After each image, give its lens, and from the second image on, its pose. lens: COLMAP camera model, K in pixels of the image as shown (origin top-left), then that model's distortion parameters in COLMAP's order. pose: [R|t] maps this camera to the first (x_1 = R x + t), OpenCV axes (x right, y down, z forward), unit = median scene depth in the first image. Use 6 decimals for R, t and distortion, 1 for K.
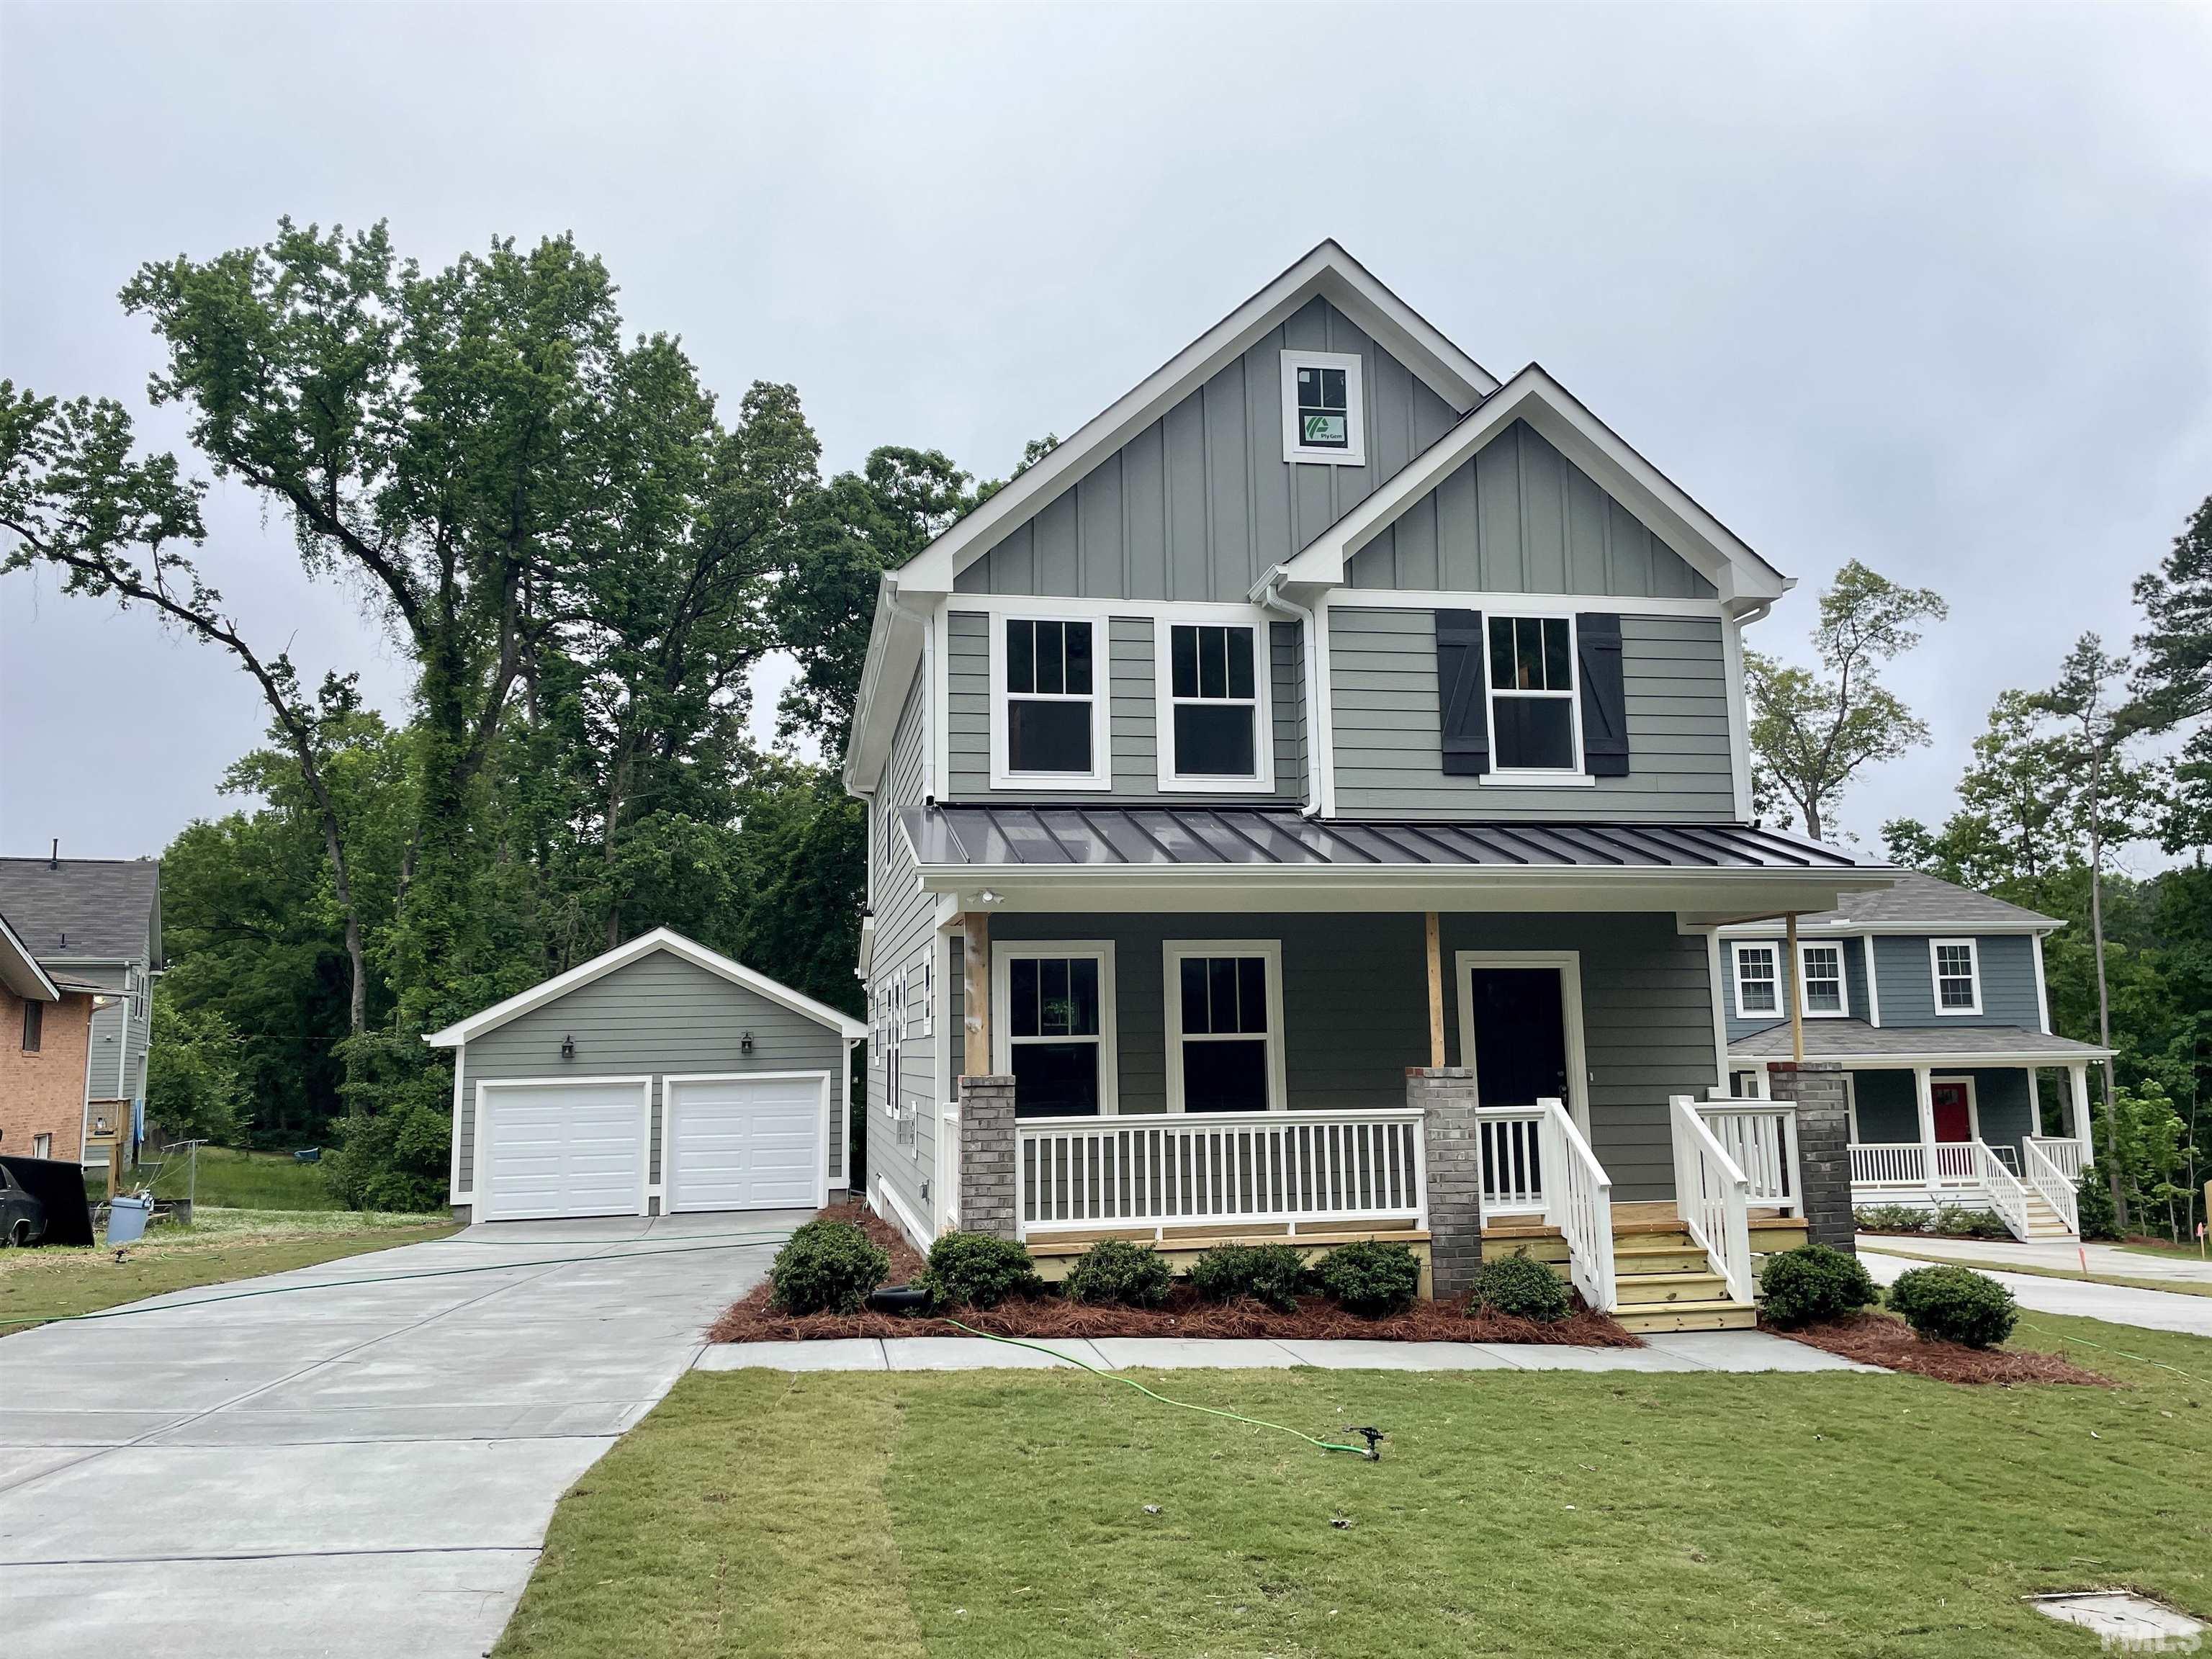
lens RADIAL K [[1670.1, 0, 1115.6], [0, 1670.1, 825.5], [0, 0, 1]] dist [0.093110, -0.114423]
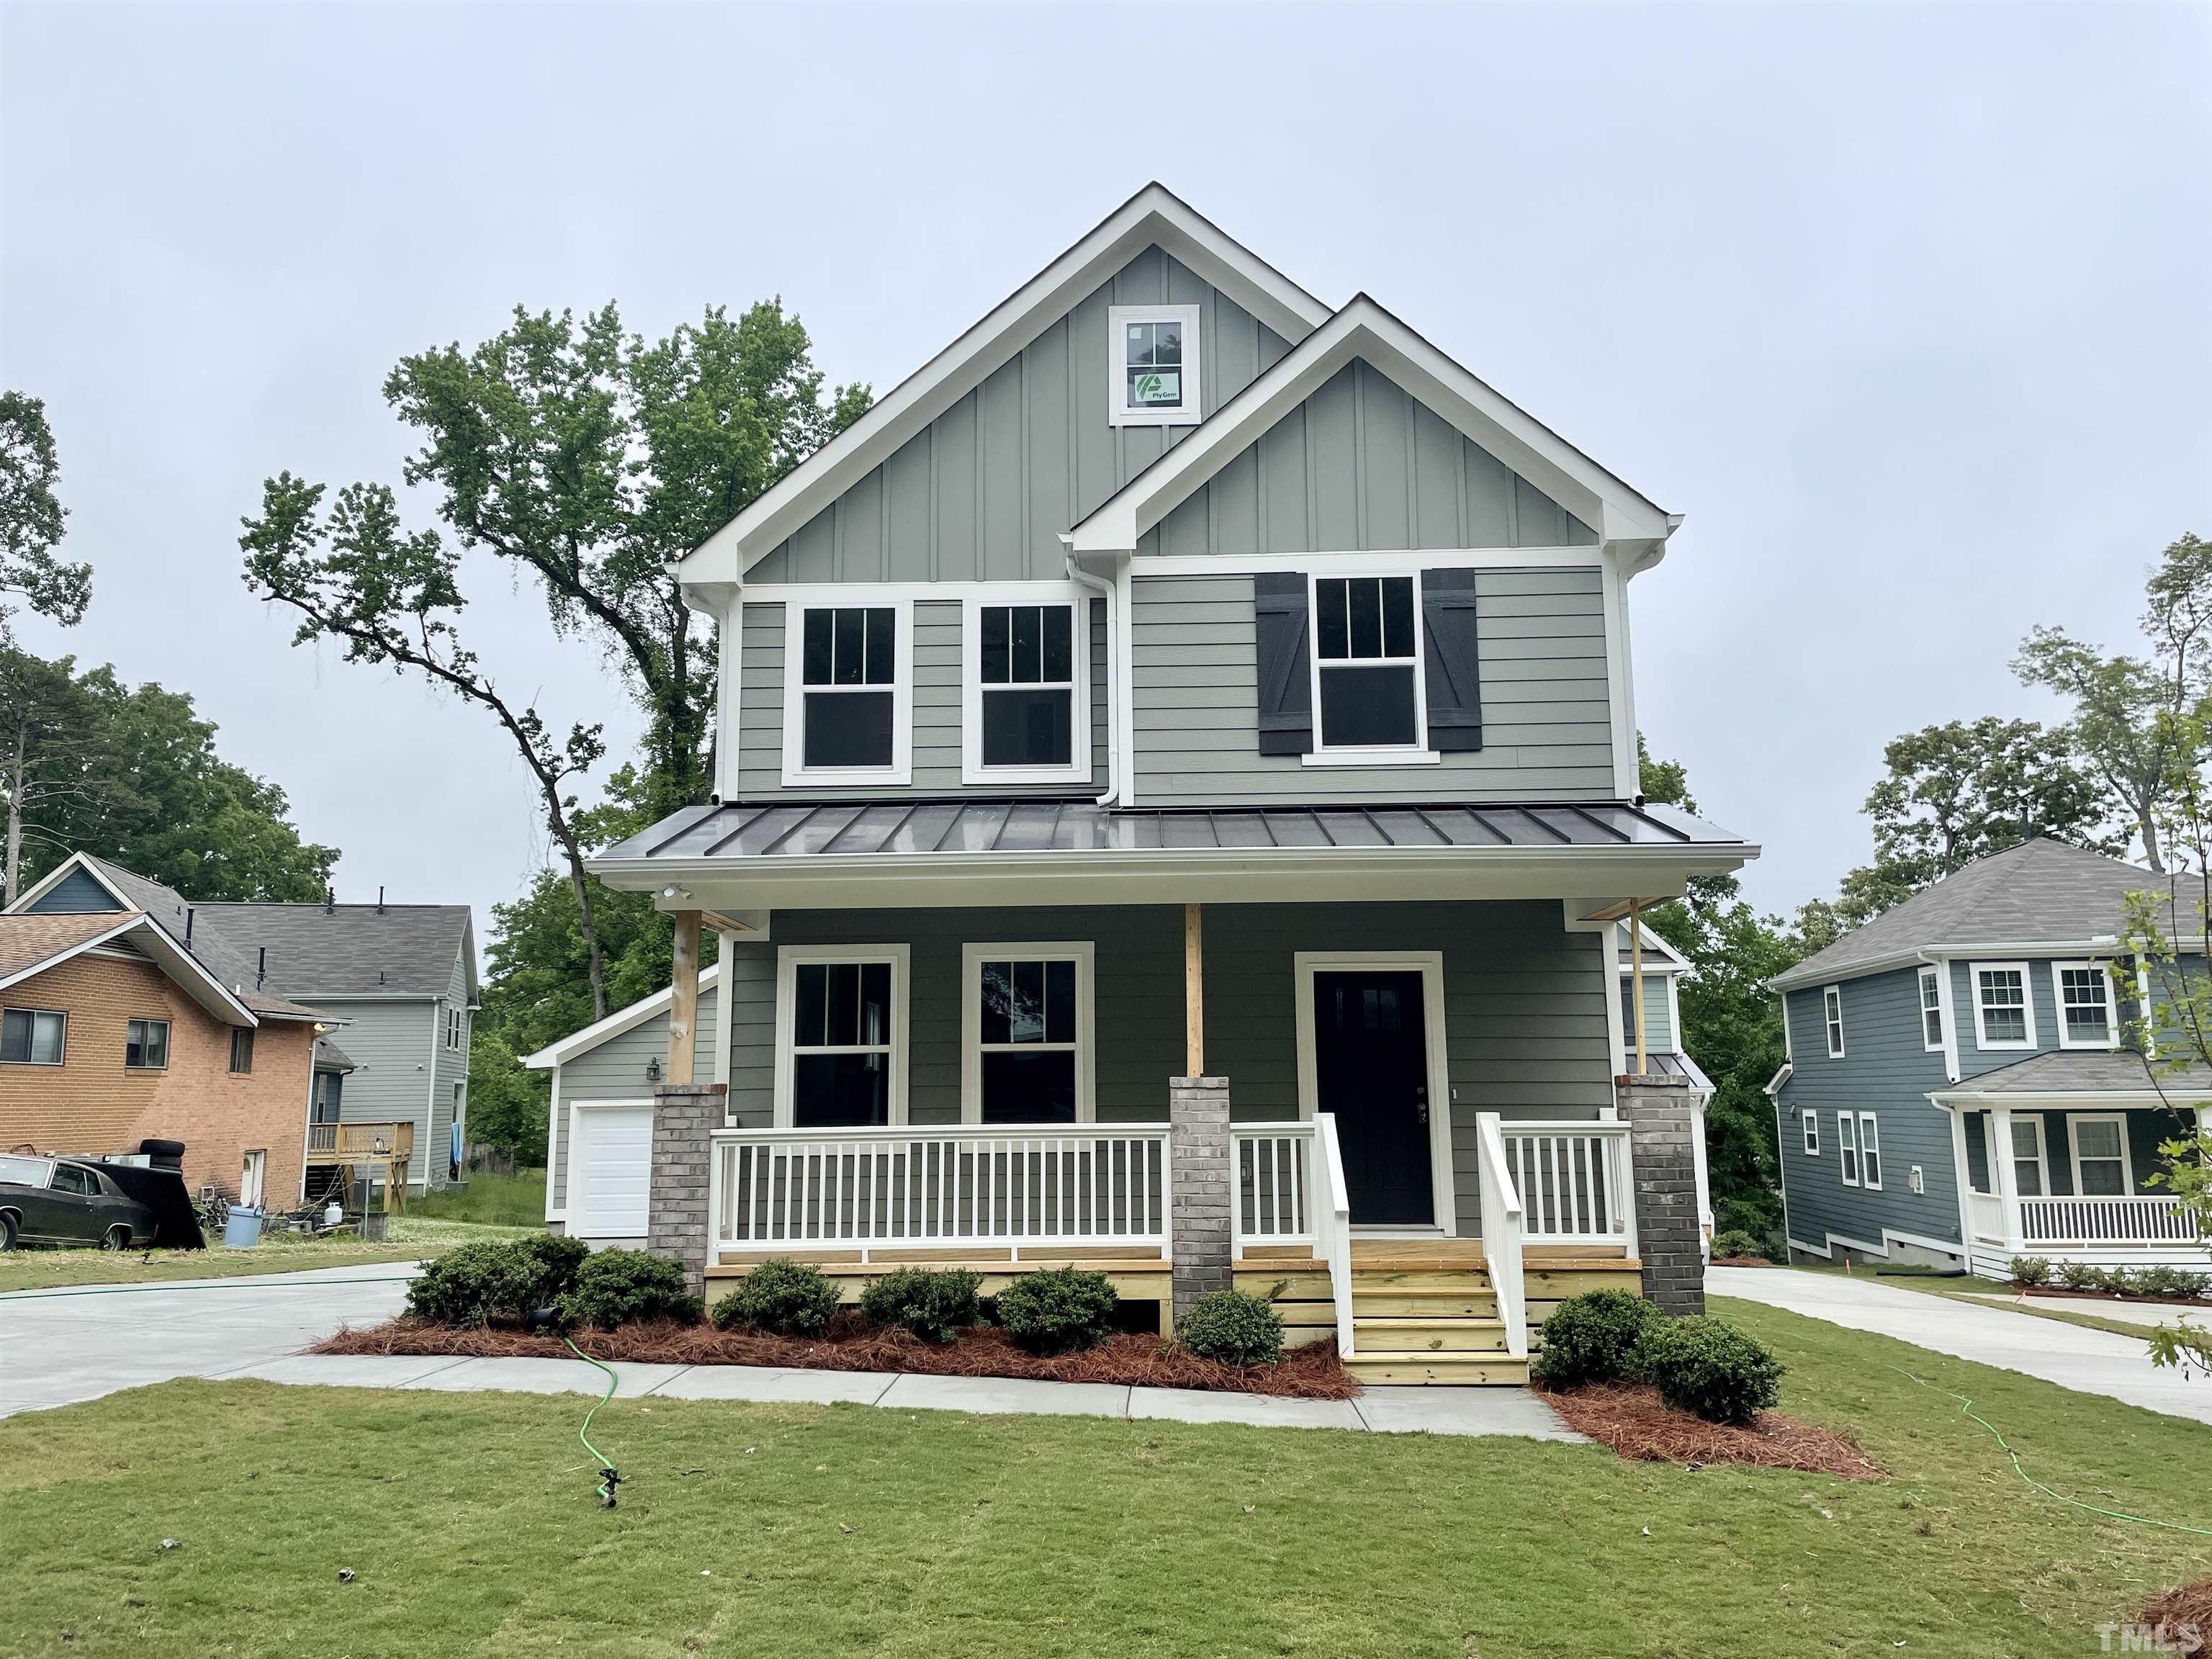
lens RADIAL K [[1670.1, 0, 1096.9], [0, 1670.1, 830.8], [0, 0, 1]] dist [0.093110, -0.114423]
pose [[0.976598, -0.025436, -0.213562, 0.290464], [0.021062, 0.999520, -0.022733, 0.027712], [0.214037, 0.017703, 0.976665, 0.100797]]
